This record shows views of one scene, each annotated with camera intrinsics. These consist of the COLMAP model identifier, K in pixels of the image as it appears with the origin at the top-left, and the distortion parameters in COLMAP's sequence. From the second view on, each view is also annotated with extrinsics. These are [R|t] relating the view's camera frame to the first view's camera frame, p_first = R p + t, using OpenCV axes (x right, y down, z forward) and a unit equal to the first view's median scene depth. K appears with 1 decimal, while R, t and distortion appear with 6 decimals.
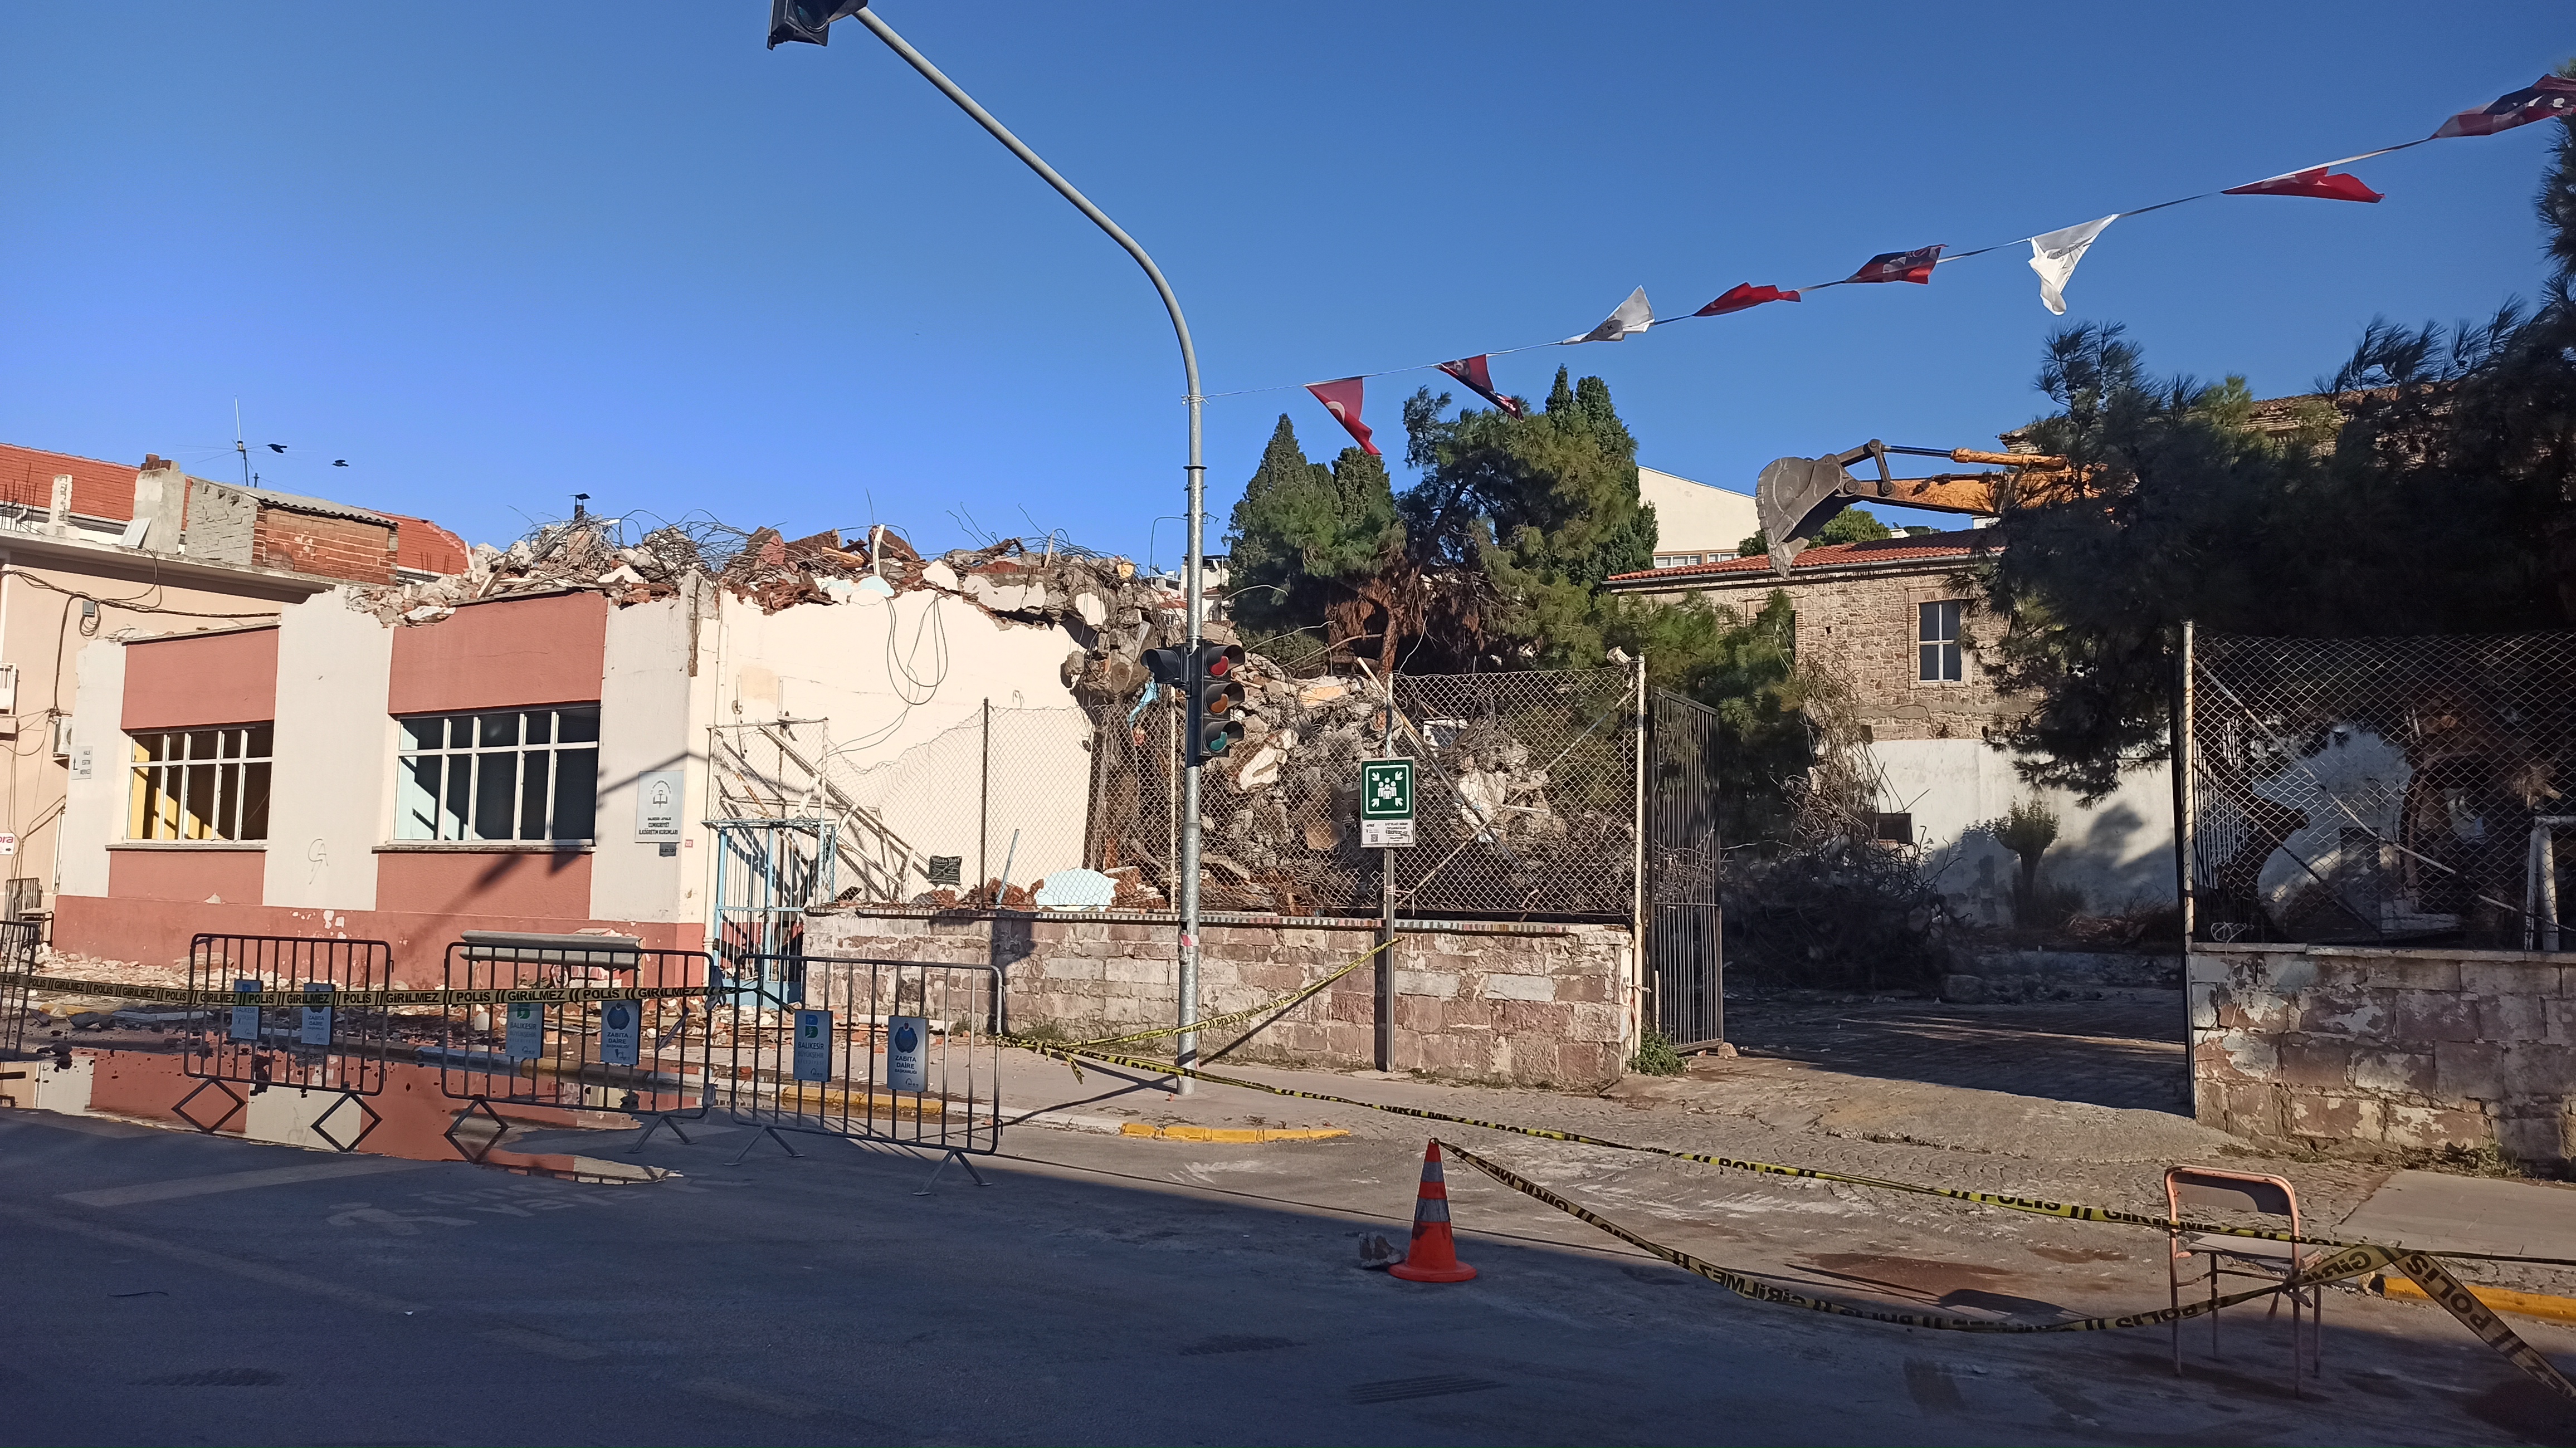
lens RADIAL K [[1951.7, 0, 1288.0], [0, 1951.7, 724.0], [0, 0, 1]] dist [0.078984, -0.090563]
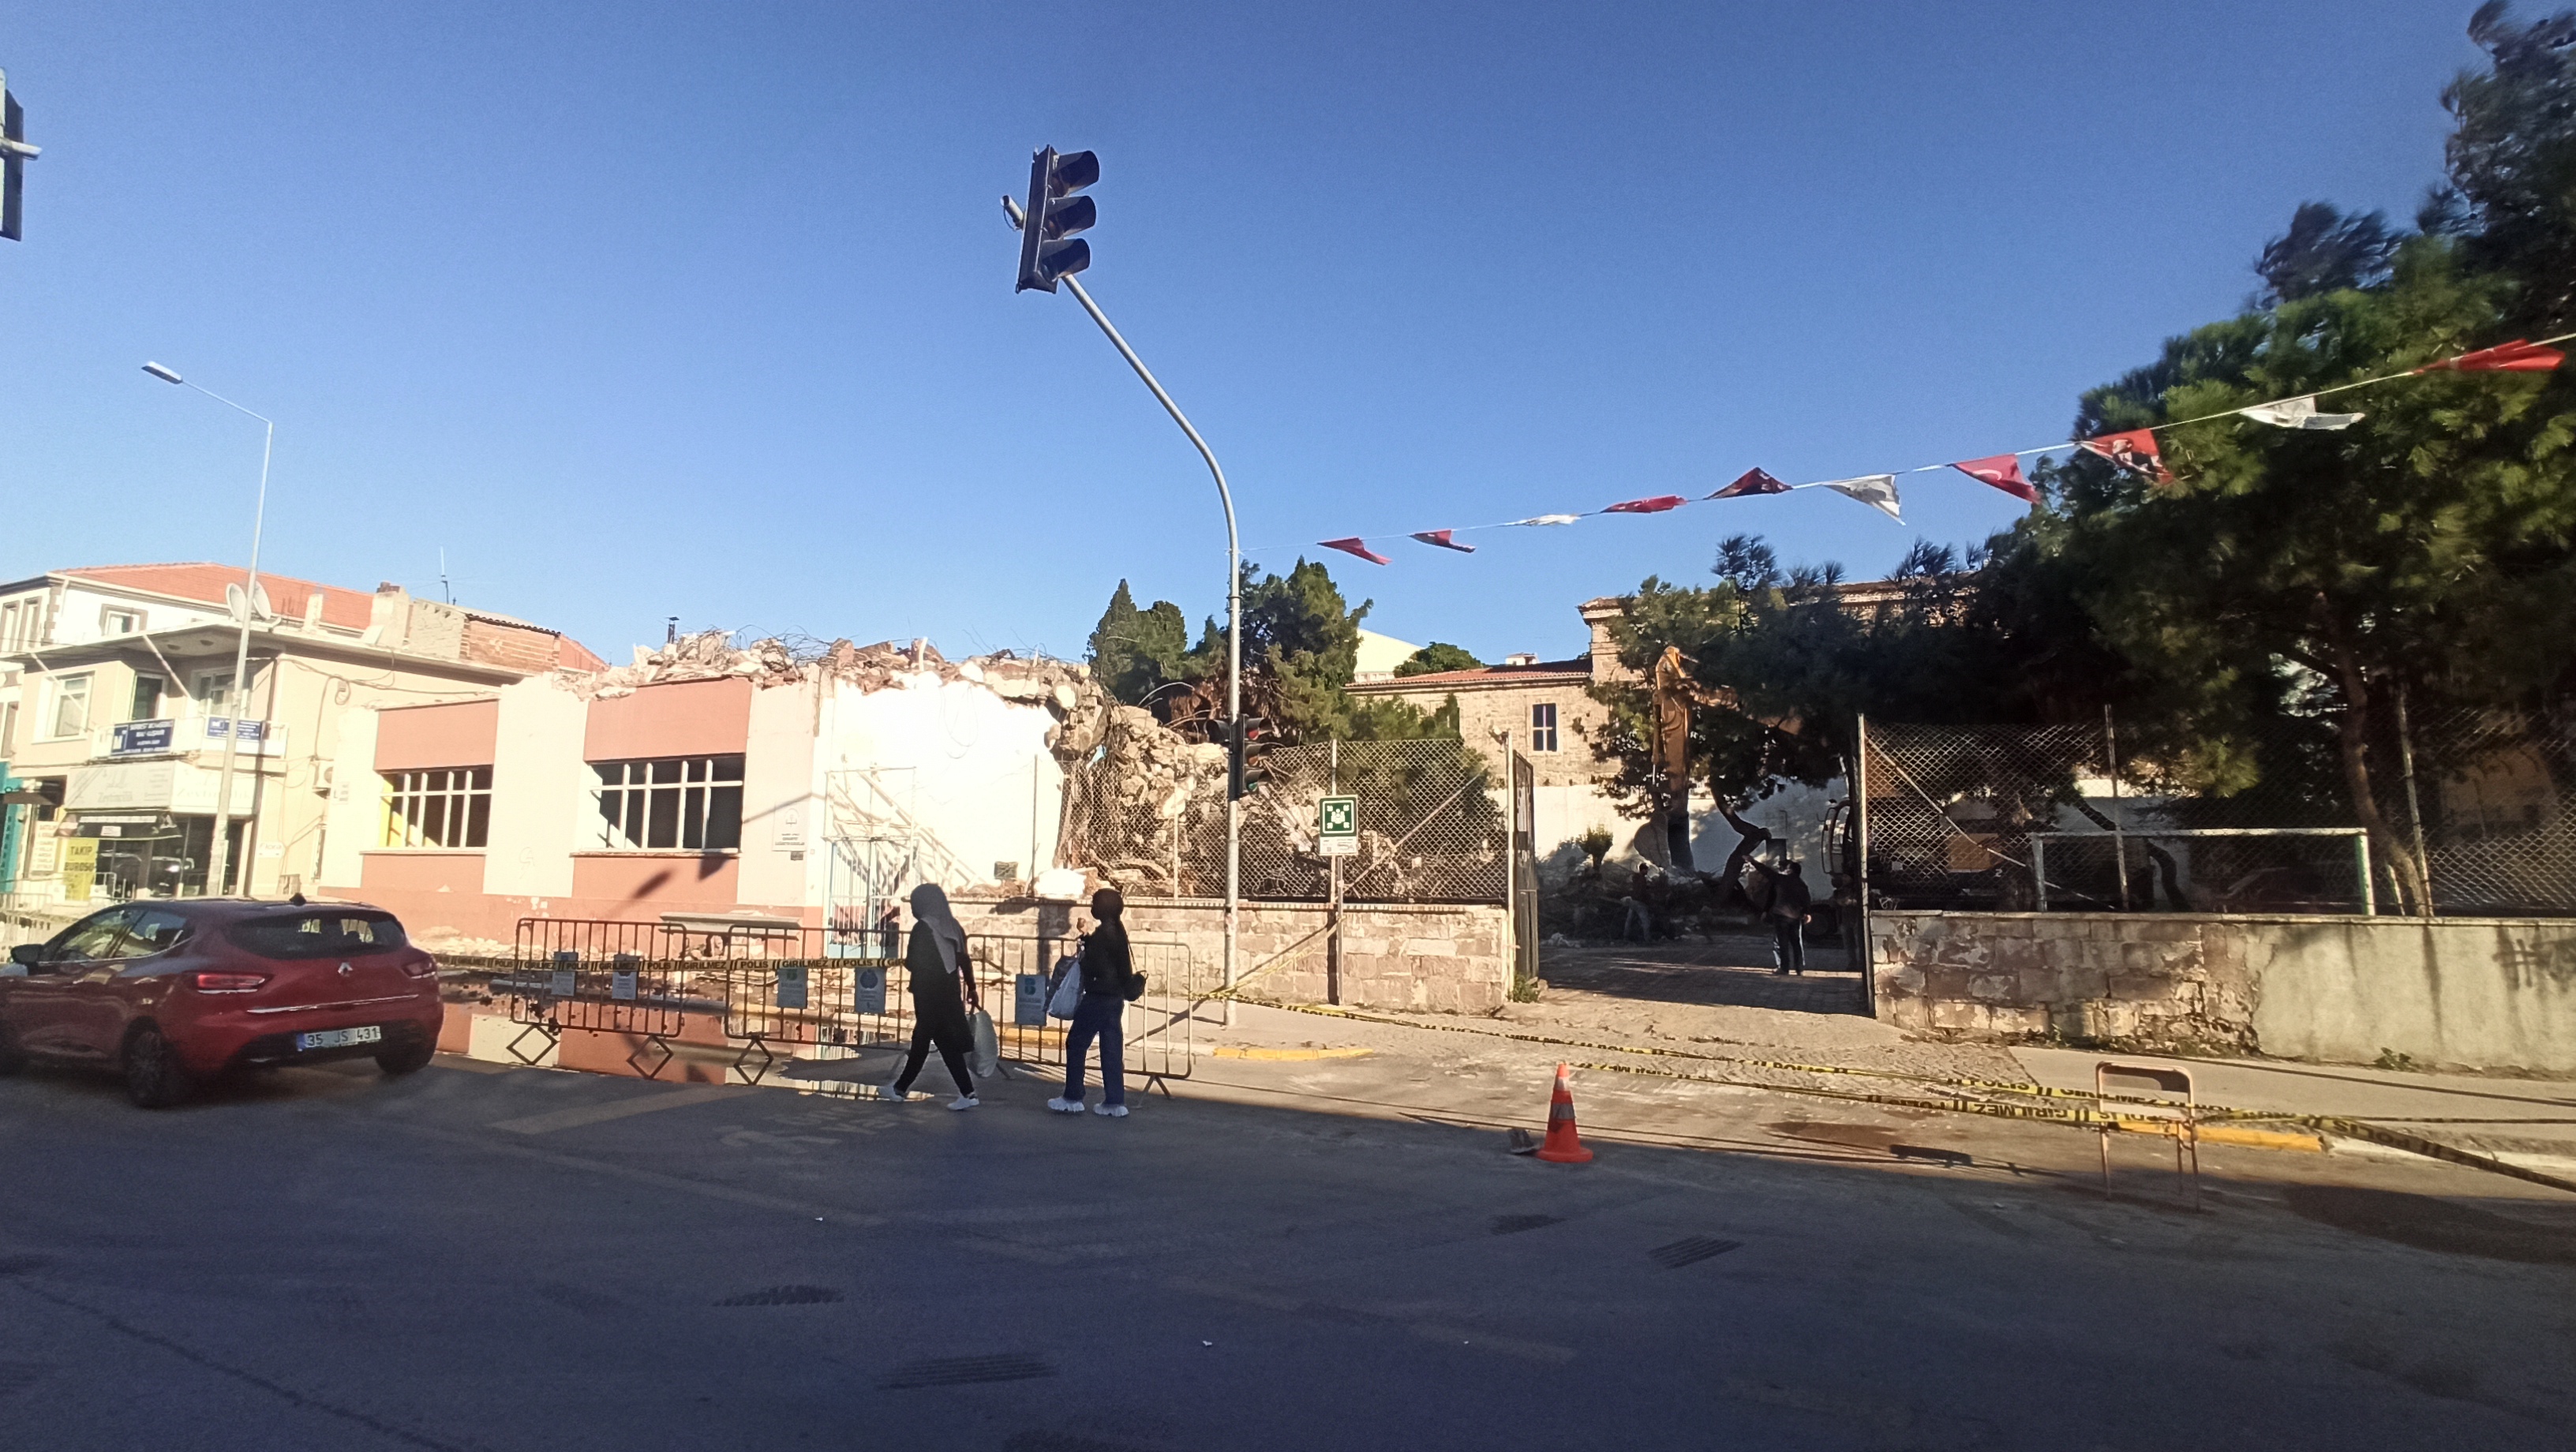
lens RADIAL K [[1211.5, 0, 1288.0], [0, 1211.5, 726.0], [0, 0, 1]] dist [-0.071982, 0.046087]
pose [[0.985626, 0.014931, 0.168283, -0.099001], [-0.007916, 0.999074, -0.042279, 0.002346], [-0.168759, 0.040339, 0.984832, 0.059467]]
